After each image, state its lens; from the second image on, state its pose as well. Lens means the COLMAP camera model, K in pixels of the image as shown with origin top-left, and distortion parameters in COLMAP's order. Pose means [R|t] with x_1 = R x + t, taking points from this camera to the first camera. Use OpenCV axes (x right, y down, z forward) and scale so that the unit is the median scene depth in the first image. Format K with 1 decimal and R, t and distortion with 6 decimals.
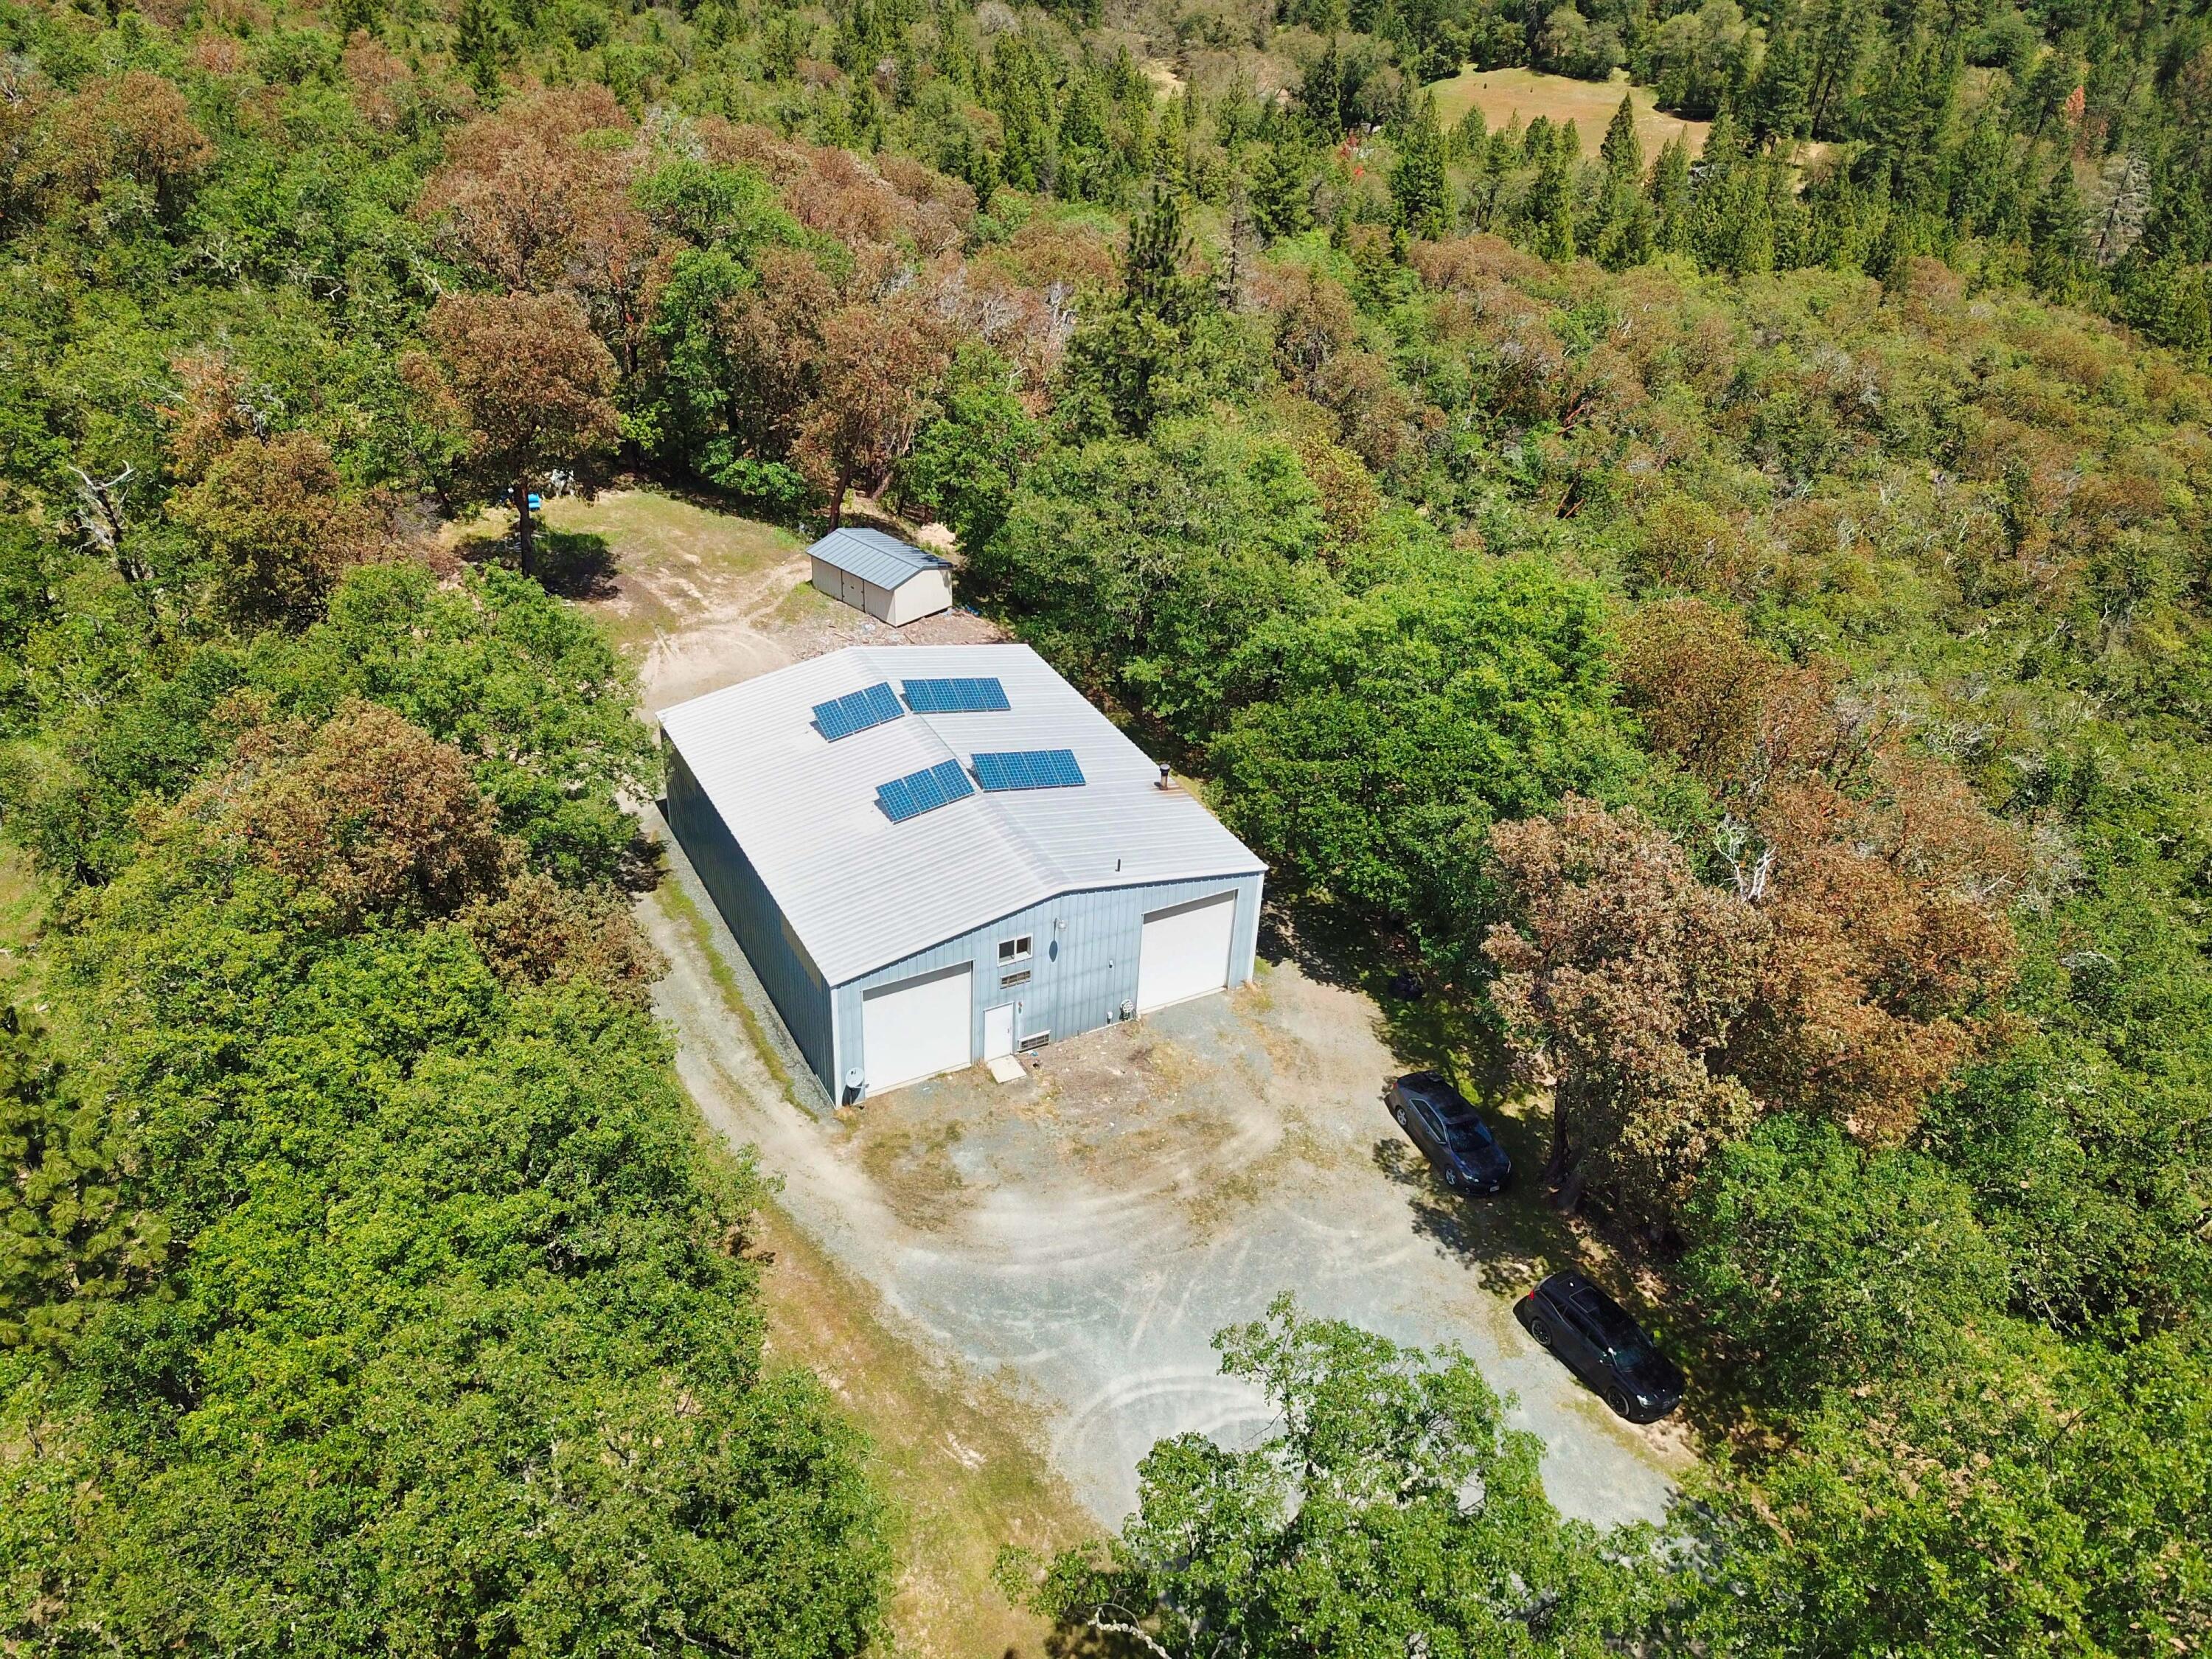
lens RADIAL K [[1678.9, 0, 1087.5], [0, 1678.9, 826.9], [0, 0, 1]] dist [0.023125, -0.018721]
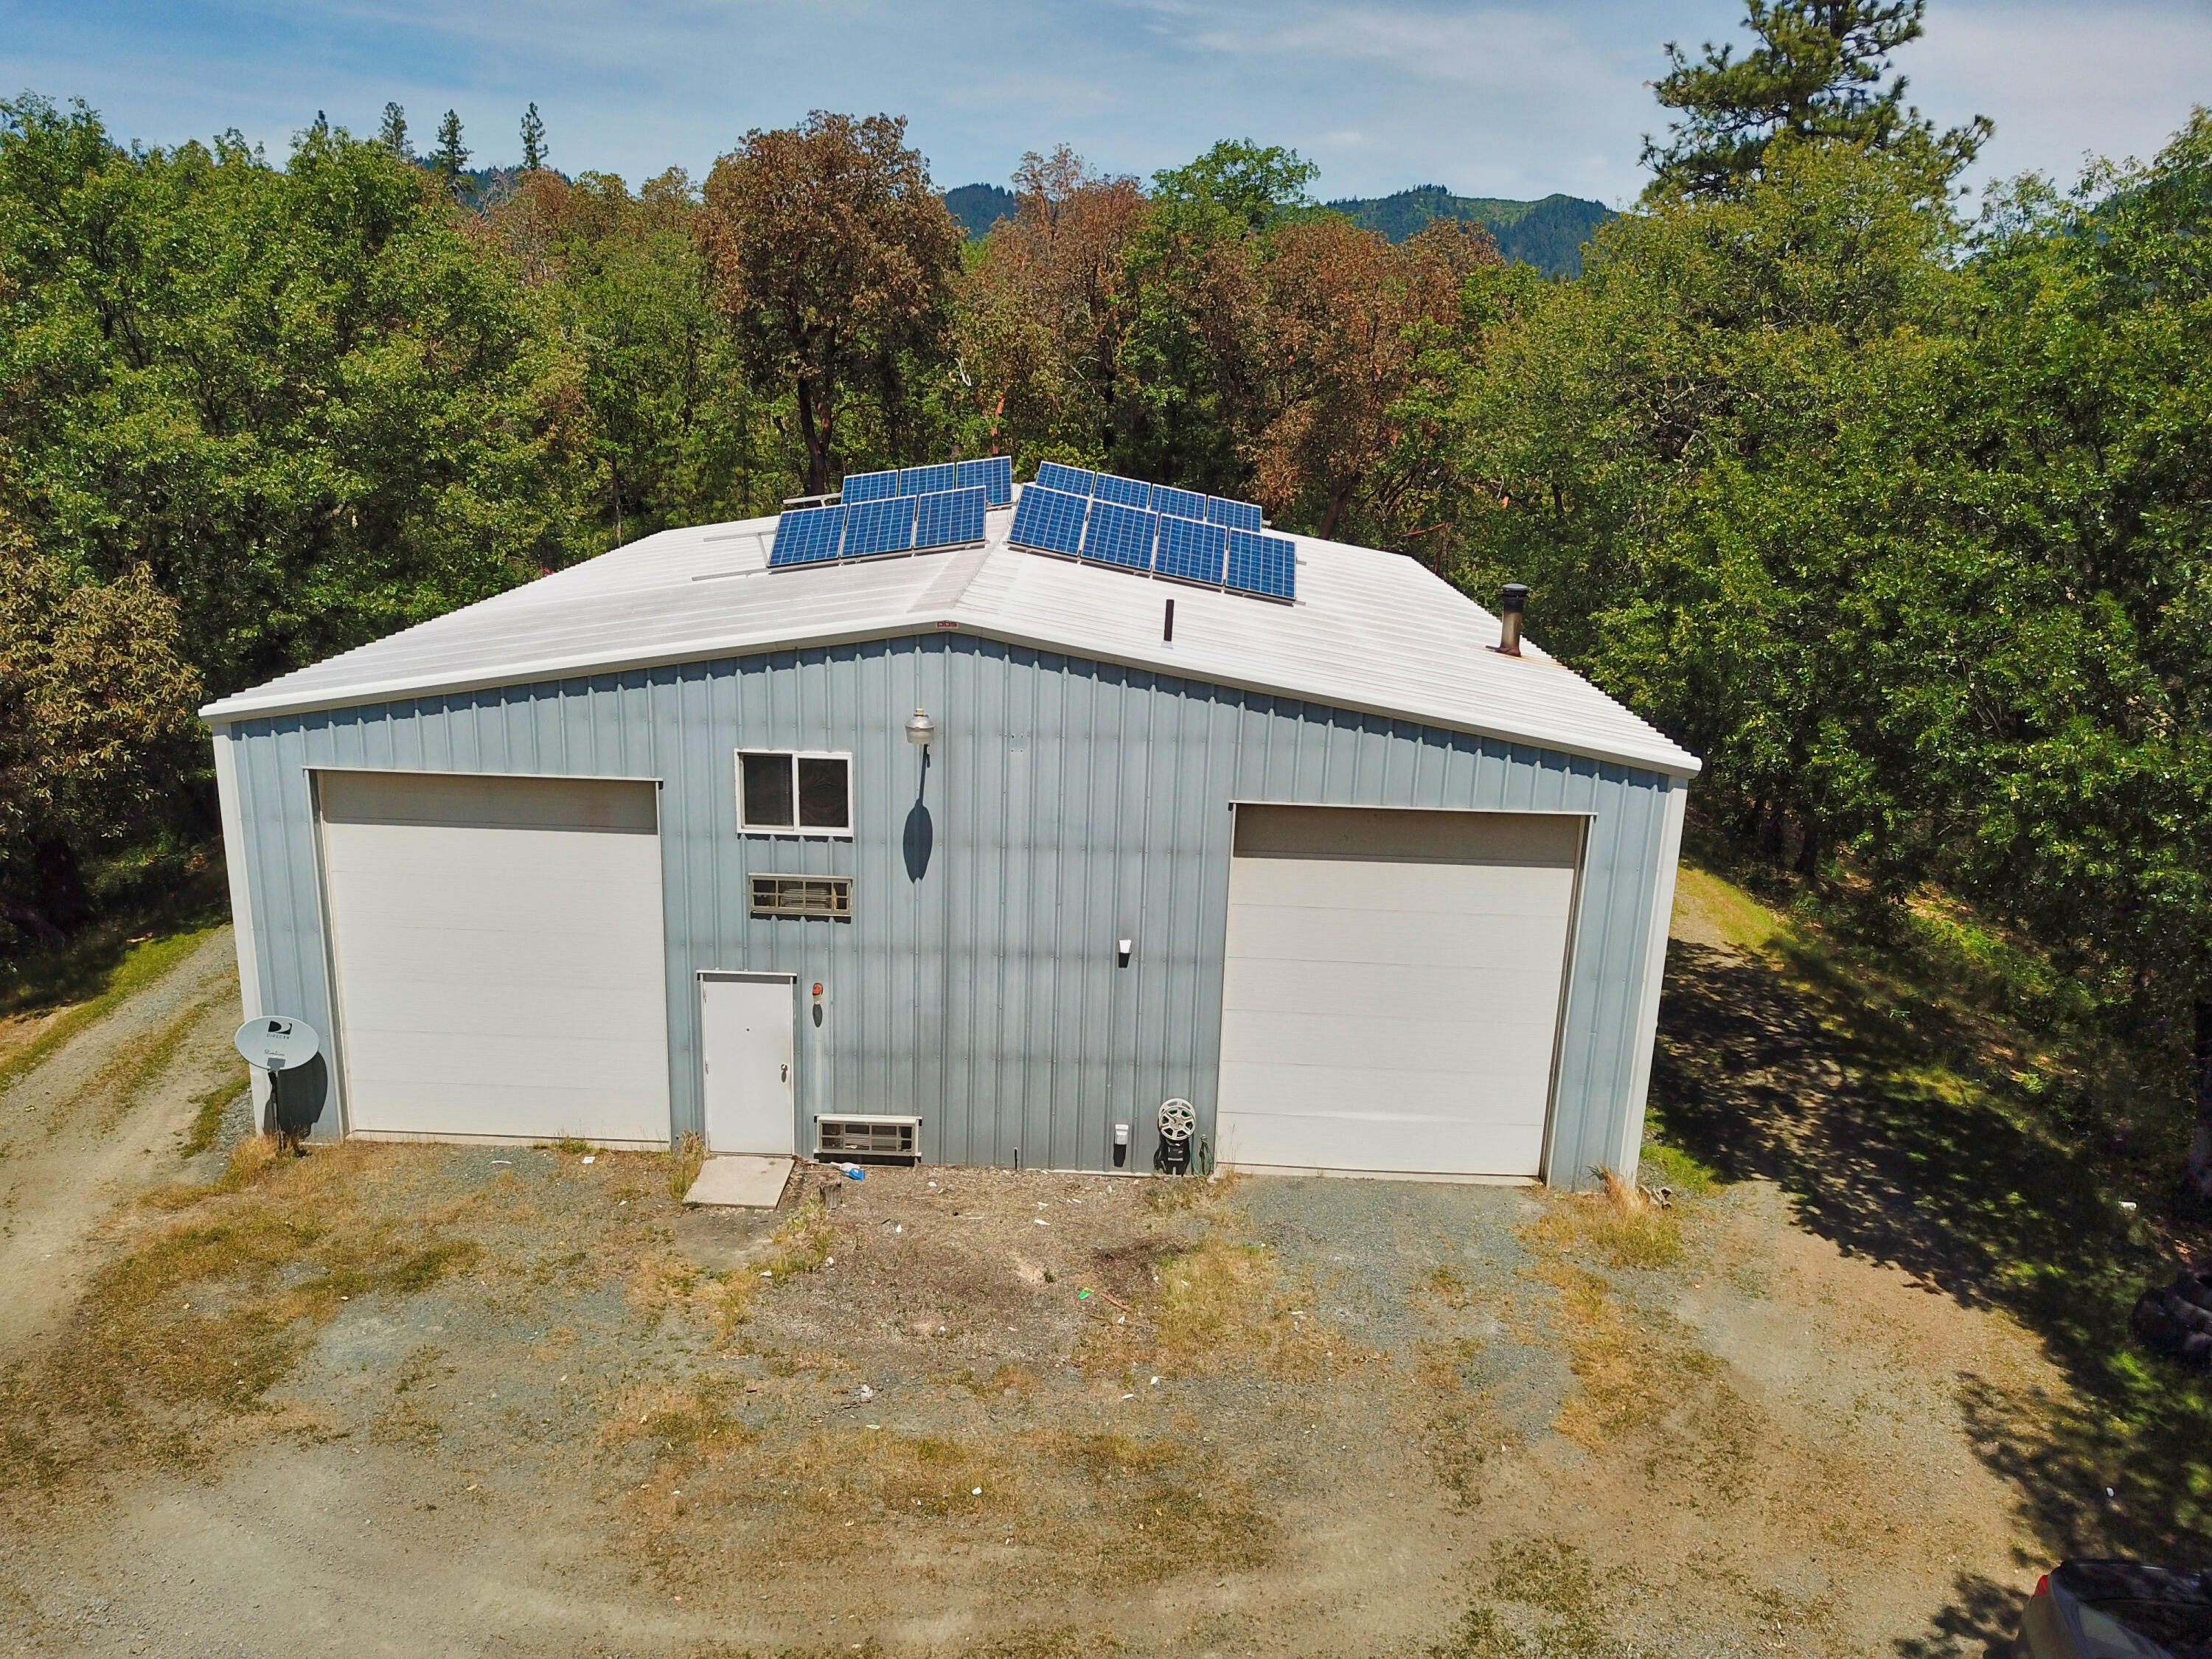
lens RADIAL K [[1681.5, 0, 1011.1], [0, 1681.5, 831.0], [0, 0, 1]] dist [-0.006789, -0.031048]
pose [[0.879684, 0.132560, -0.456710, 0.141486], [-0.252107, 0.944302, -0.211508, 0.132345], [0.403235, 0.301200, 0.864106, 0.689590]]
